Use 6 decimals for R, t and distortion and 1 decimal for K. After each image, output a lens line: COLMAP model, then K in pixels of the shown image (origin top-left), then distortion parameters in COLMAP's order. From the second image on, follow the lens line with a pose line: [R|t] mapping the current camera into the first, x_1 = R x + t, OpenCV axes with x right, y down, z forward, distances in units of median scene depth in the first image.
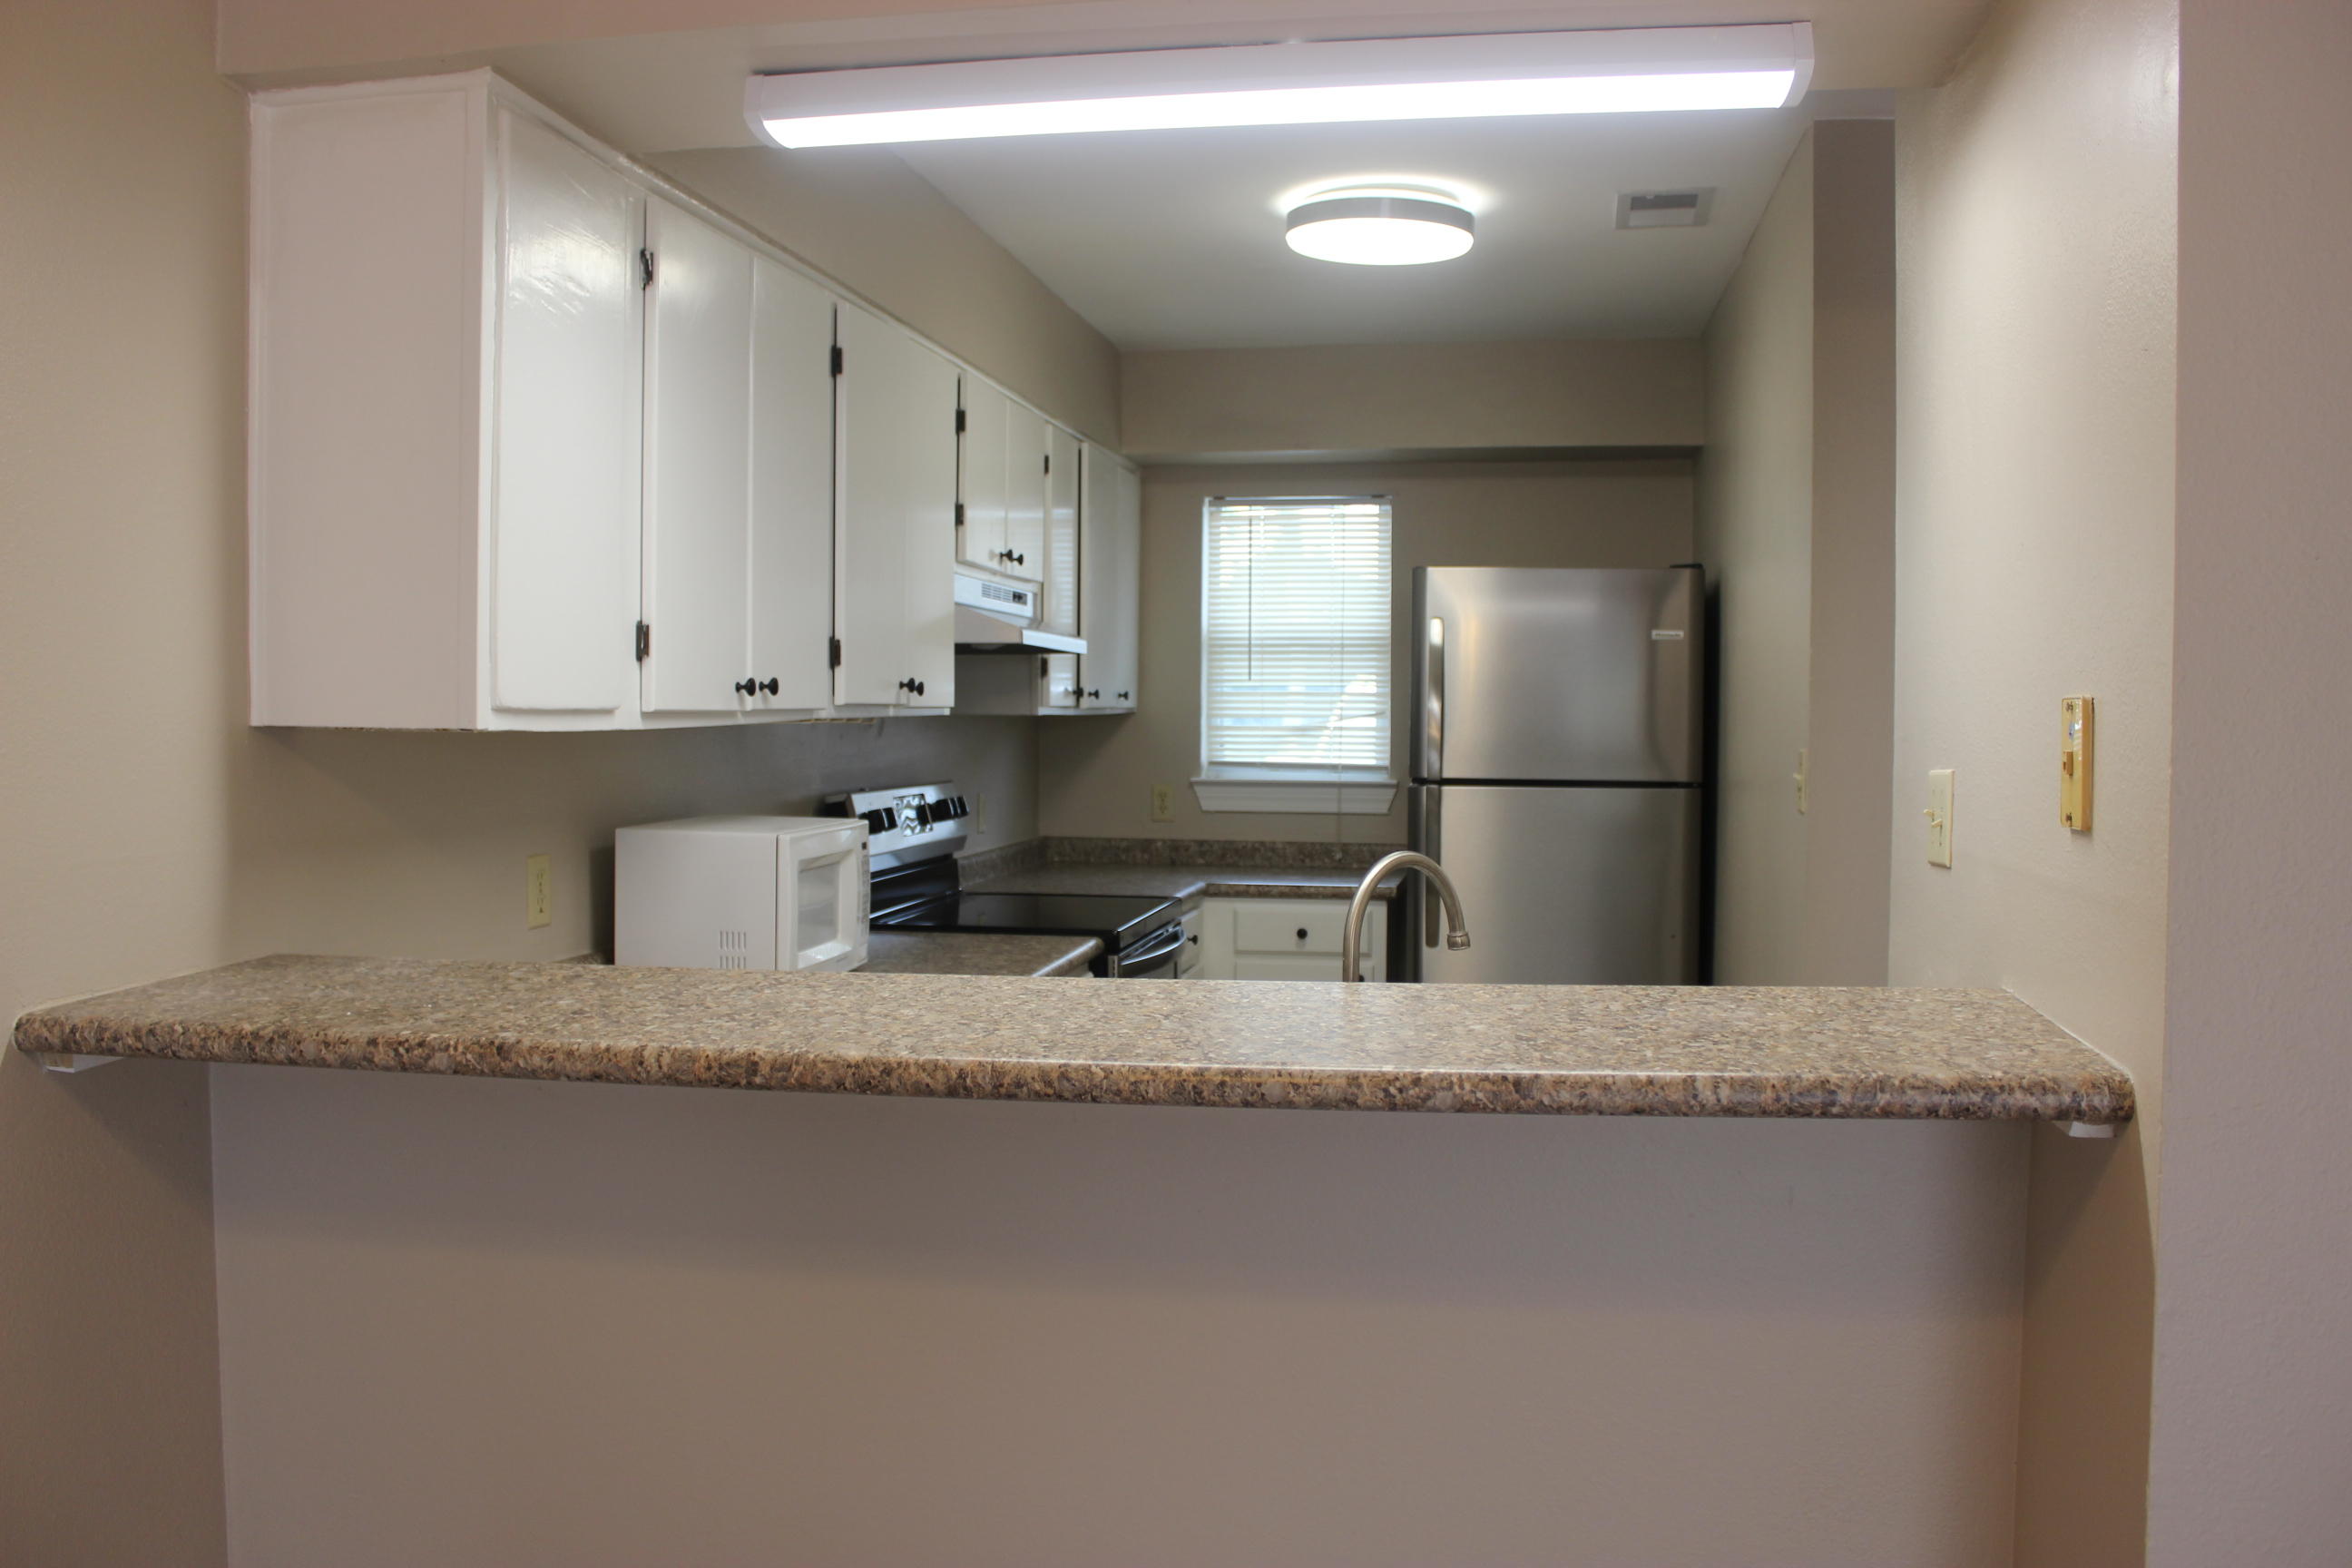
lens RADIAL K [[1940.0, 0, 1168.6], [0, 1940.0, 788.3], [0, 0, 1]] dist [-0.168542, 0.149489]
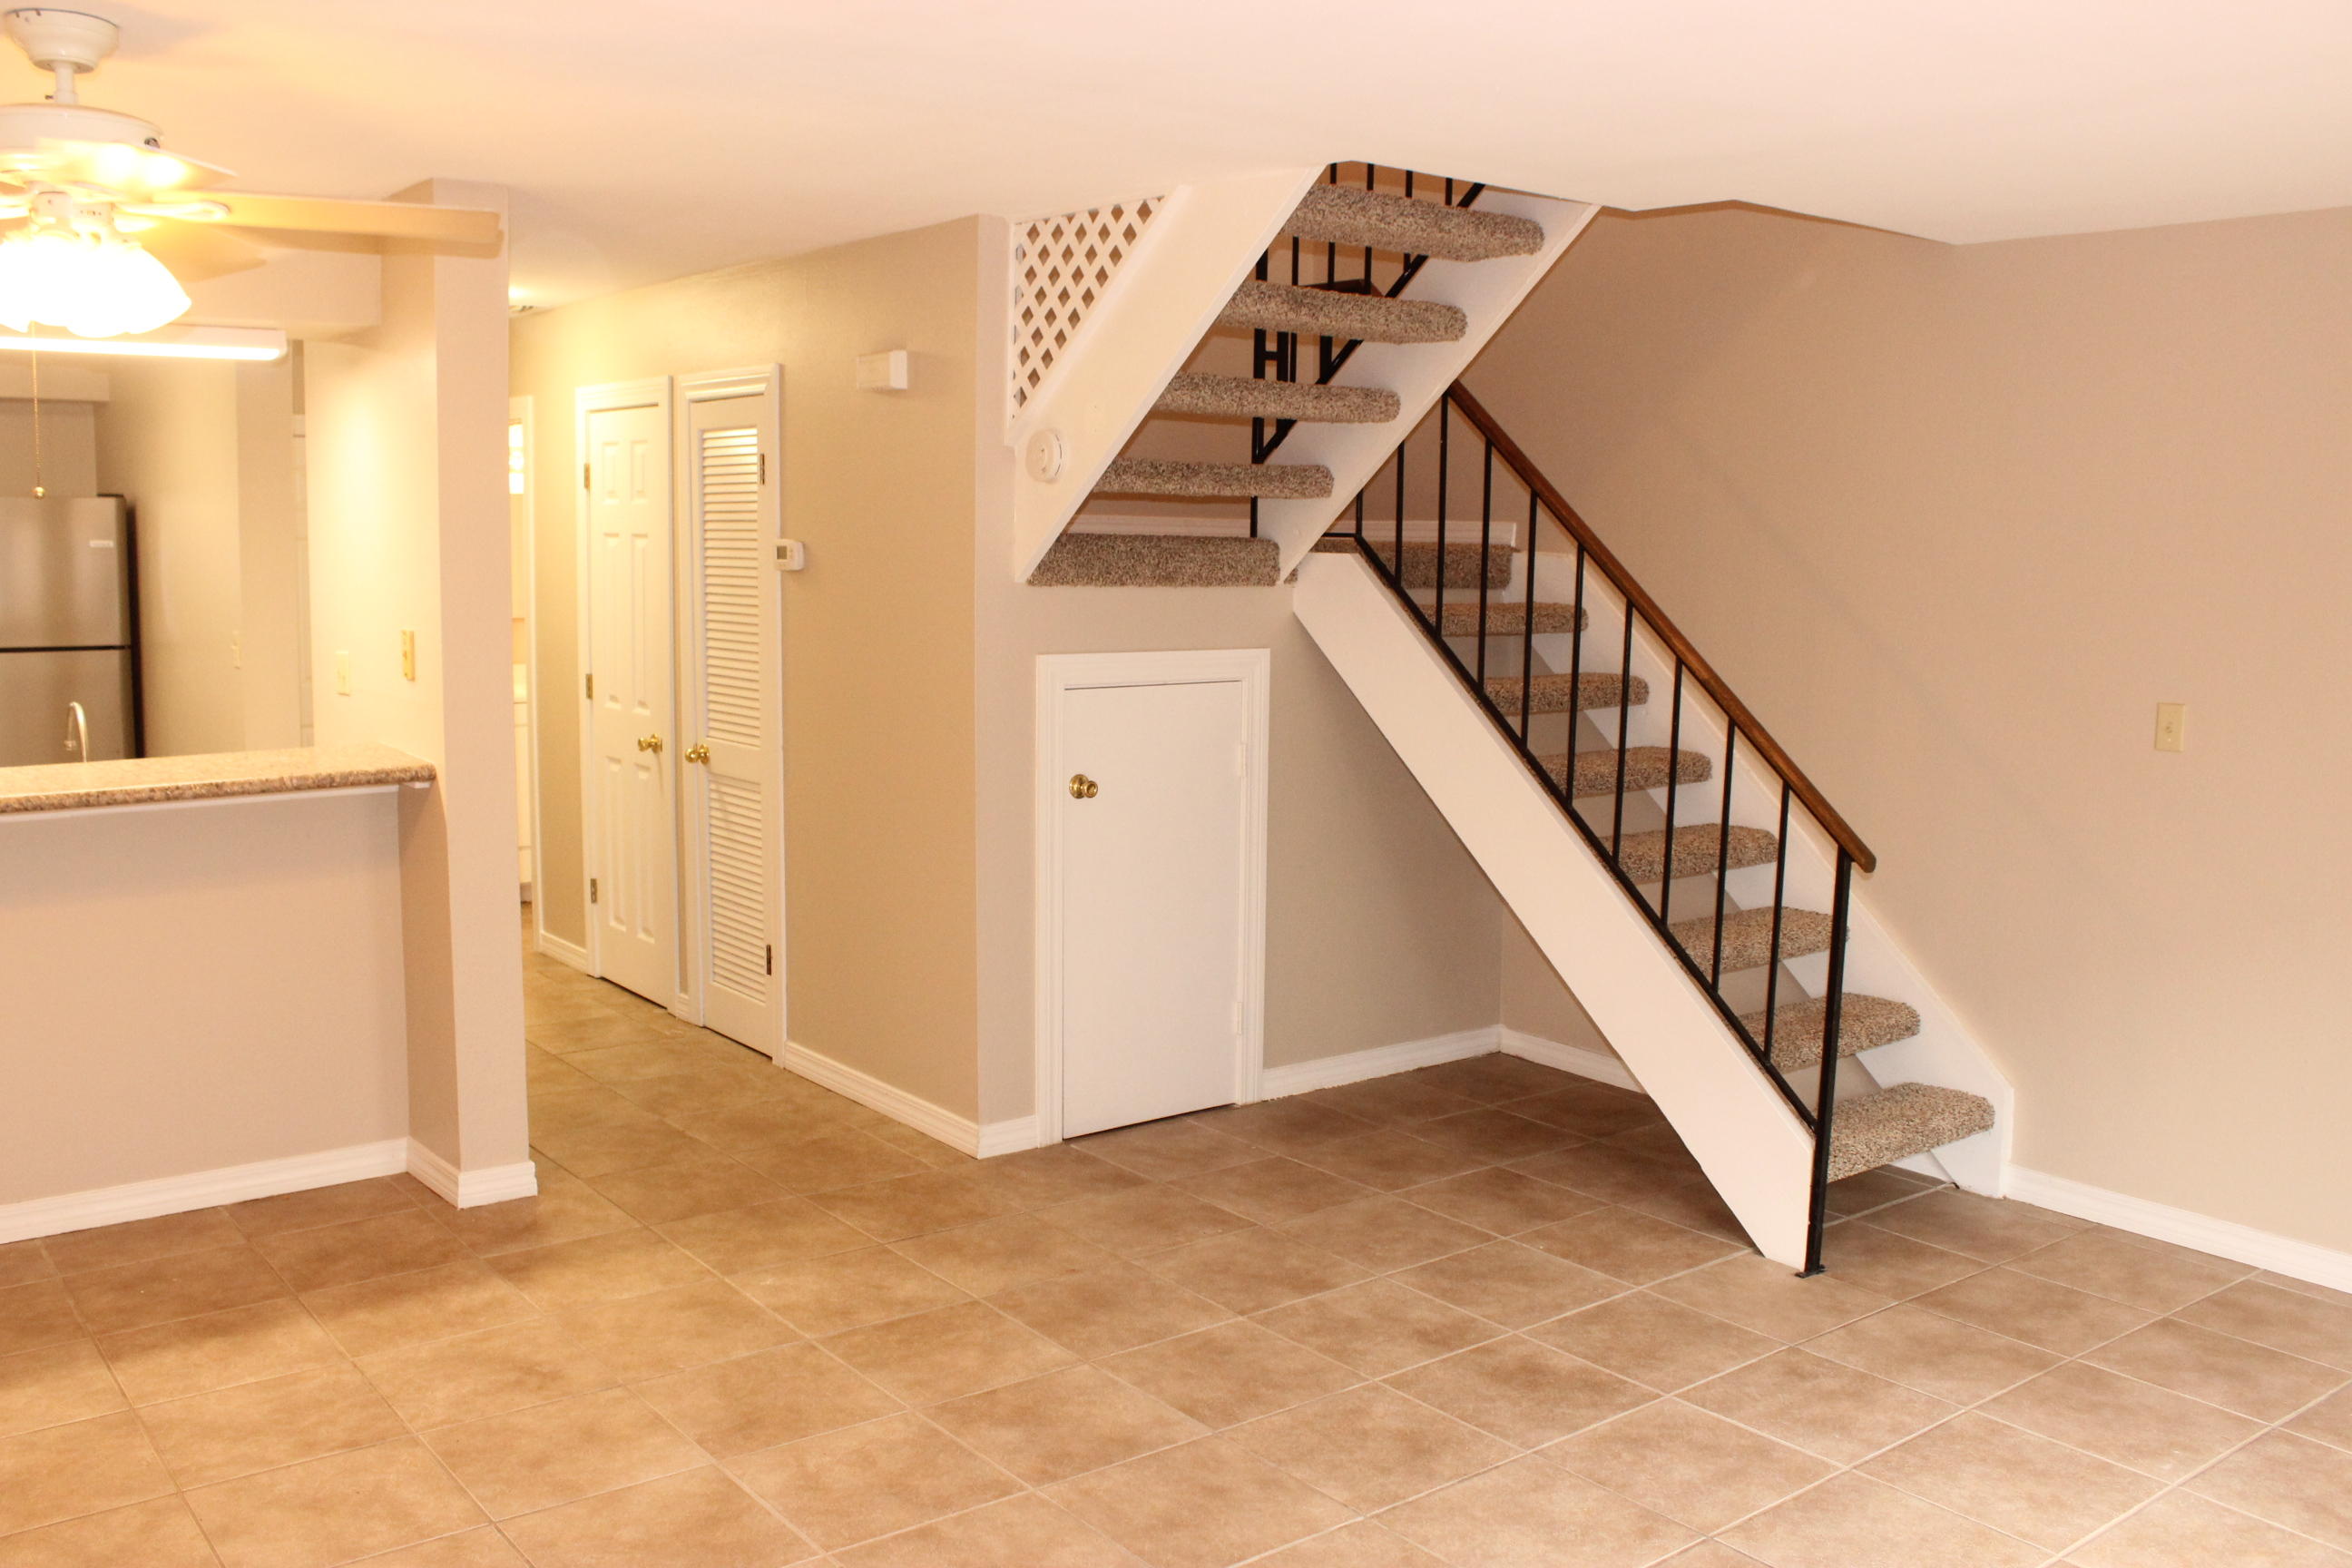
lens RADIAL K [[2035.7, 0, 1148.0], [0, 2035.7, 788.1], [0, 0, 1]] dist [-0.156459, 0.144212]
pose [[0.670077, -0.087685, 0.737094, -0.299504], [0.020324, 0.994793, 0.099865, -0.027663], [-0.742013, -0.051937, 0.668371, -0.549553]]
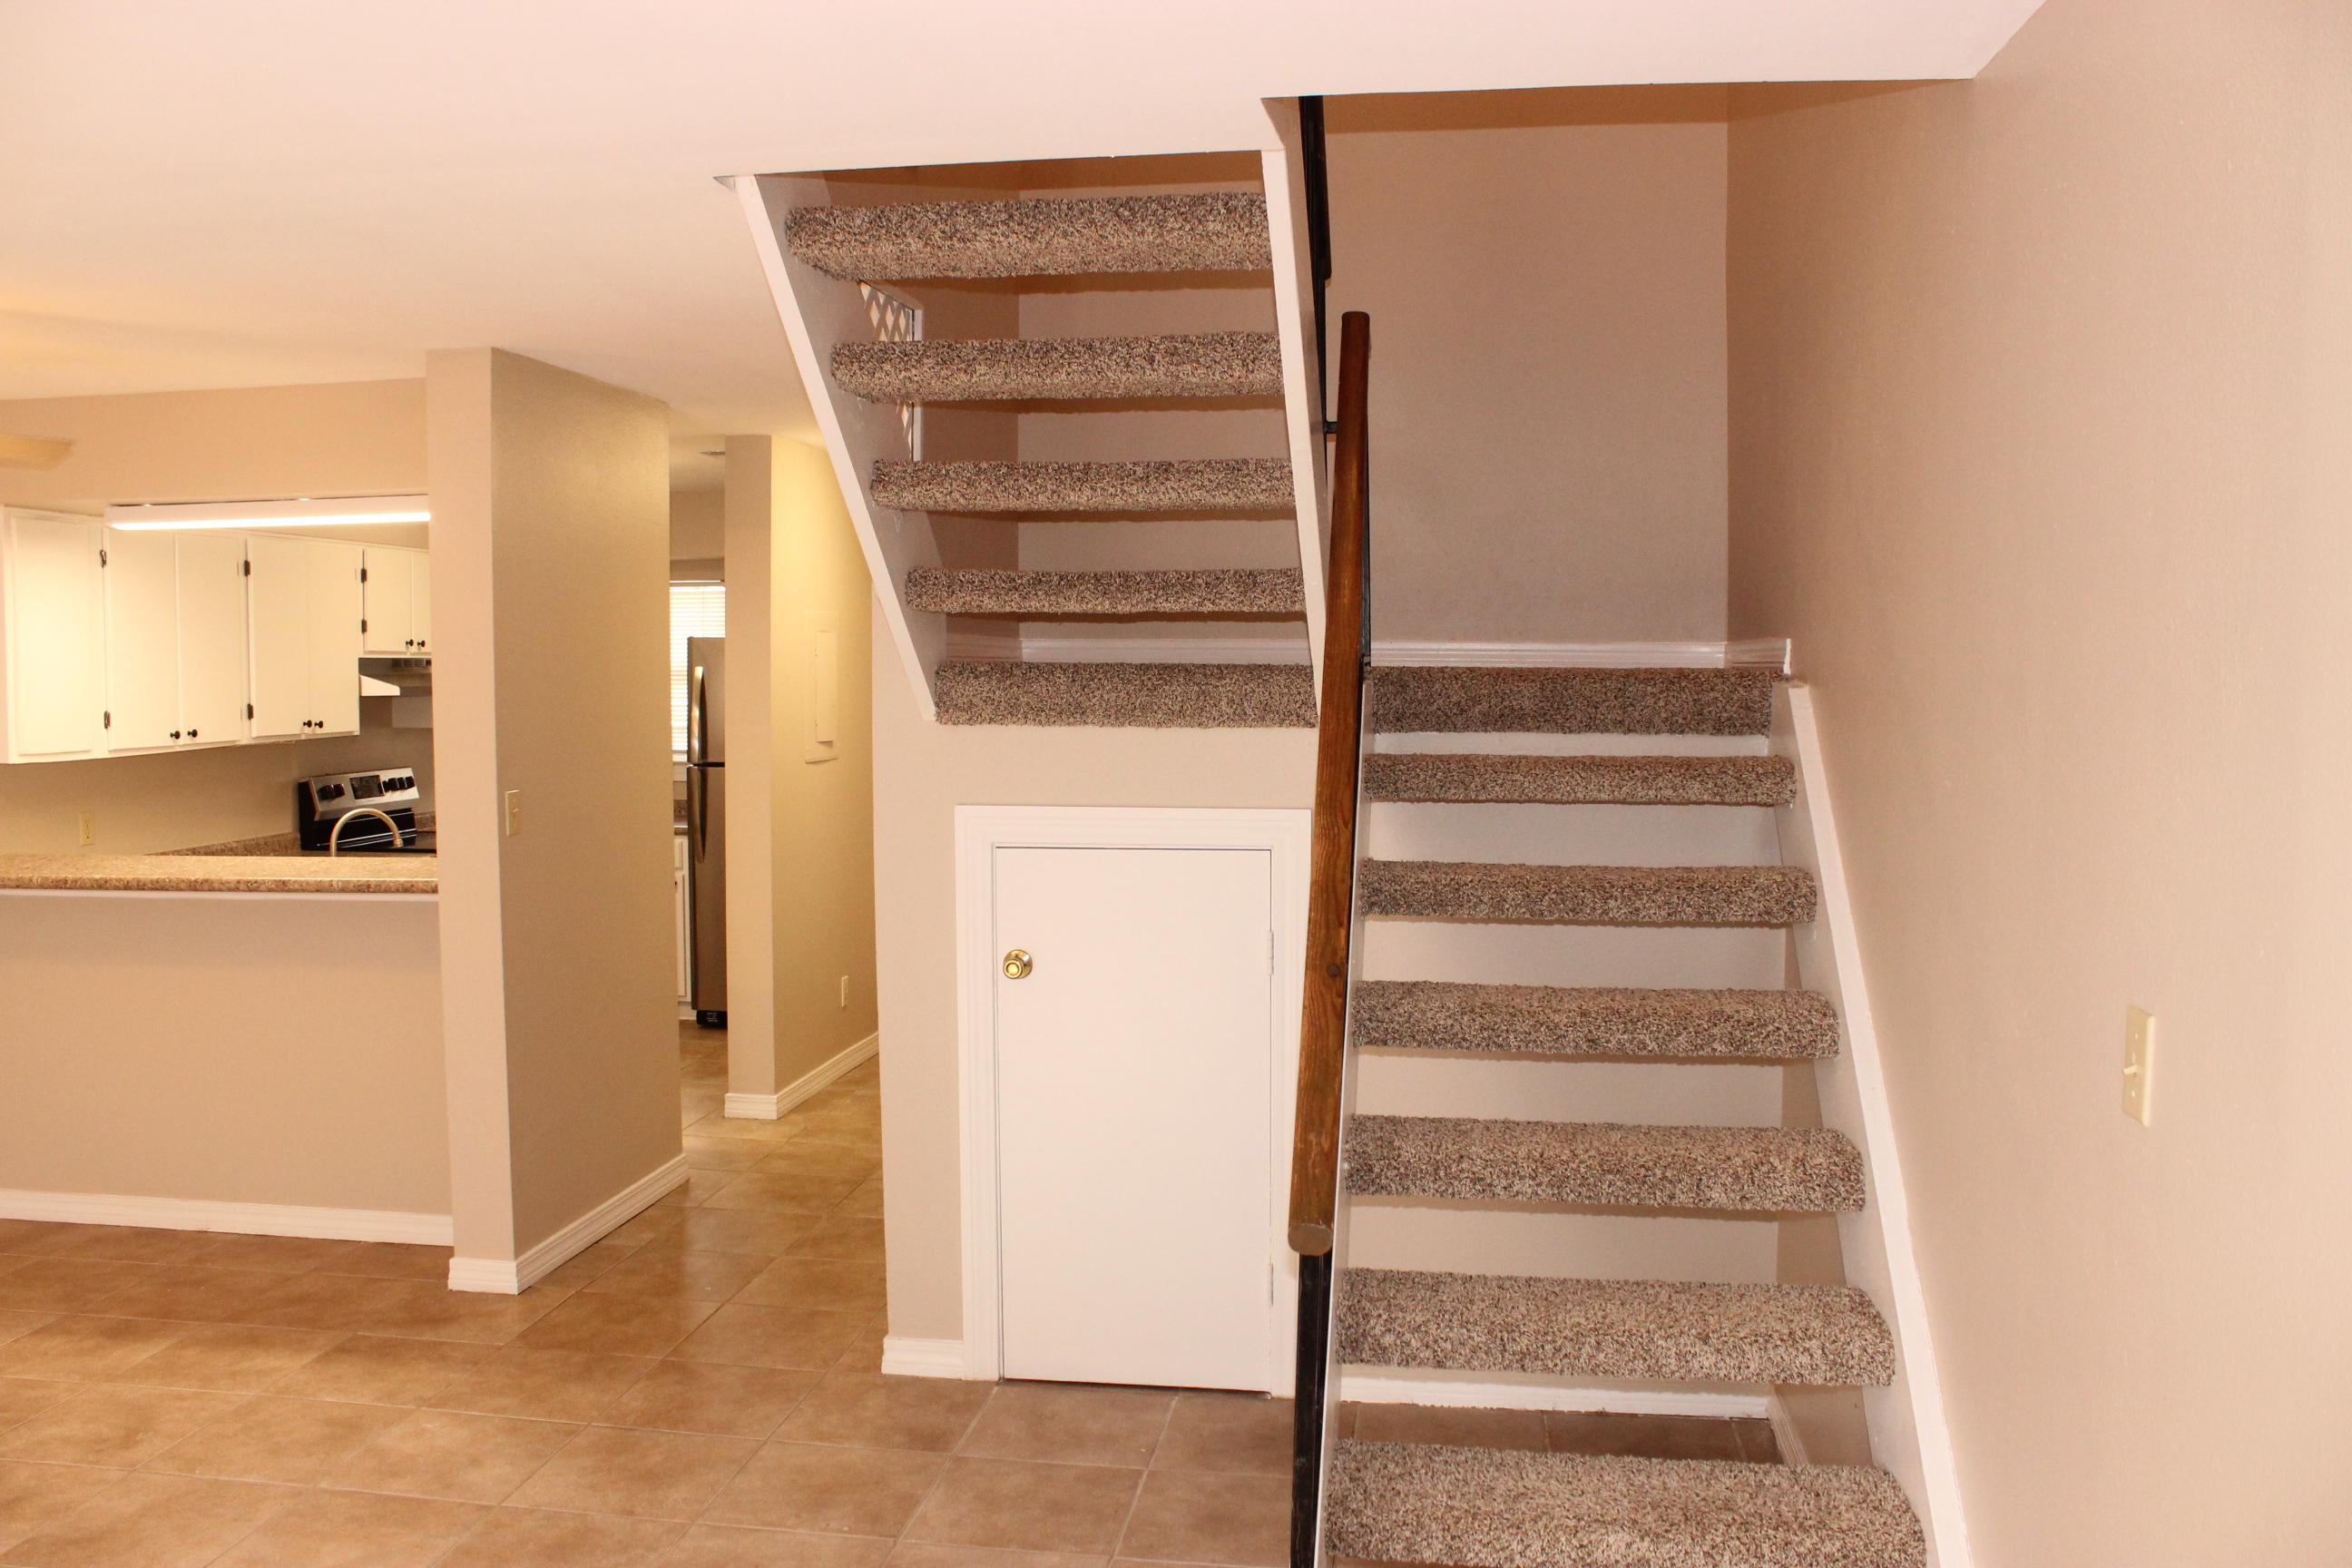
lens RADIAL K [[1940.0, 0, 1168.6], [0, 1940.0, 788.3], [0, 0, 1]] dist [-0.168542, 0.149489]
pose [[0.999558, -0.008177, 0.028579, 0.475016], [0.007421, 0.999622, 0.026469, -0.021990], [-0.028785, -0.026245, 0.999241, -0.653349]]
